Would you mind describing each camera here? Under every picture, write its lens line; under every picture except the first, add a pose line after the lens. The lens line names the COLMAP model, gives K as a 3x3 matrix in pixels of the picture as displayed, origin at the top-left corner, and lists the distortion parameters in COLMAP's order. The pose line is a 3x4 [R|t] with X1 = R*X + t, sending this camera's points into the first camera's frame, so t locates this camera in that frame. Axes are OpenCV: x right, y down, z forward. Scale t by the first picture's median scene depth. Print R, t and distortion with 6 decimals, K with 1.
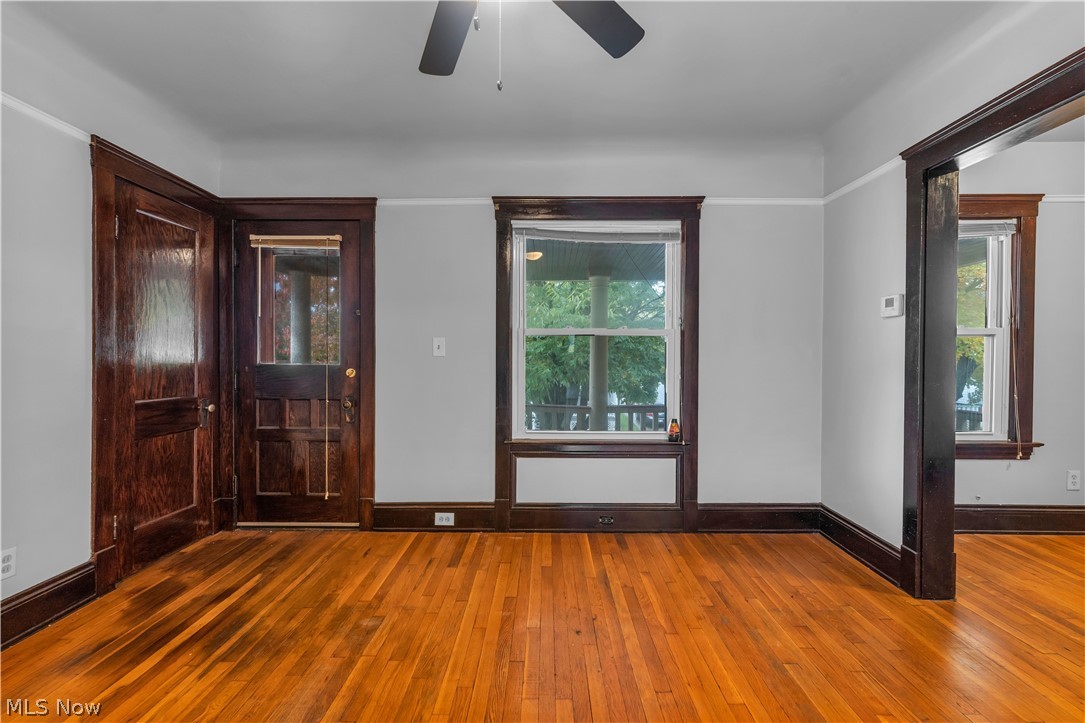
lens RADIAL K [[435.0, 0, 540.3], [0, 435.0, 358.2], [0, 0, 1]] dist [0.000527, -0.000331]
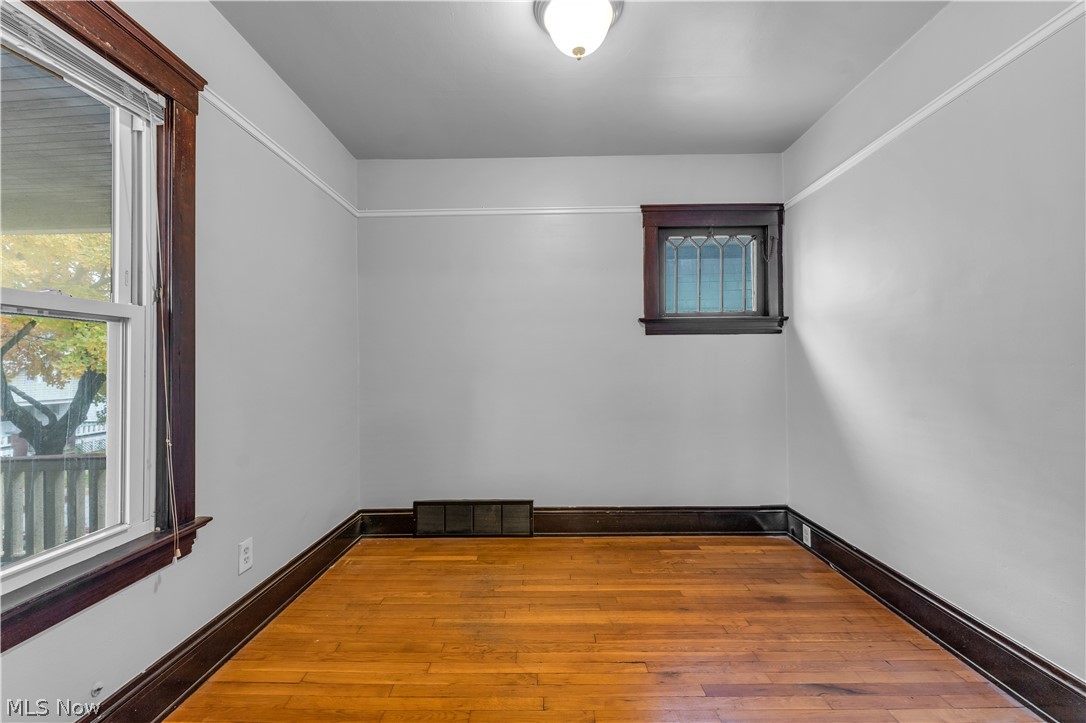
lens RADIAL K [[435.4, 0, 537.6], [0, 435.4, 364.2], [0, 0, 1]] dist [0.000527, -0.000331]
pose [[0.003597, 0.002599, 0.999990, 0.580123], [0.014949, 0.999885, -0.002653, 0.003523], [-0.999882, 0.014958, 0.003558, 0.561121]]
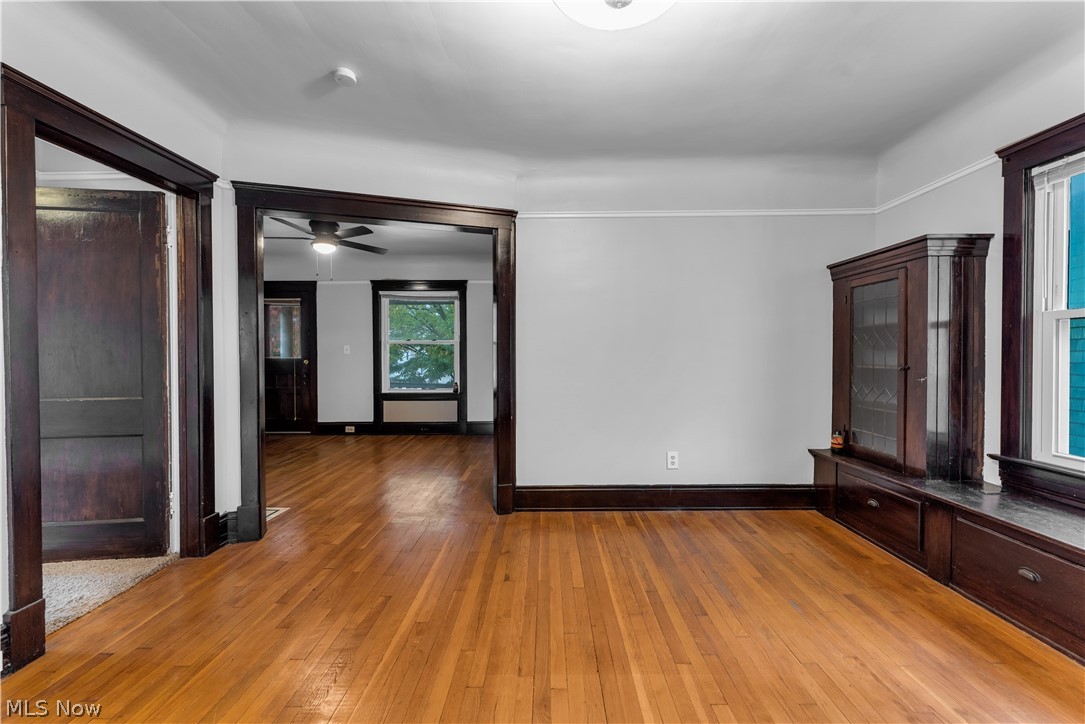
lens RADIAL K [[435.0, 0, 544.1], [0, 435.0, 359.8], [0, 0, 1]] dist [0.000527, -0.000331]
pose [[0.999965, -0.005150, 0.006576, 0.735142], [0.005067, 0.999910, 0.012462, 0.001168], [-0.006640, -0.012429, 0.999901, -1.170324]]
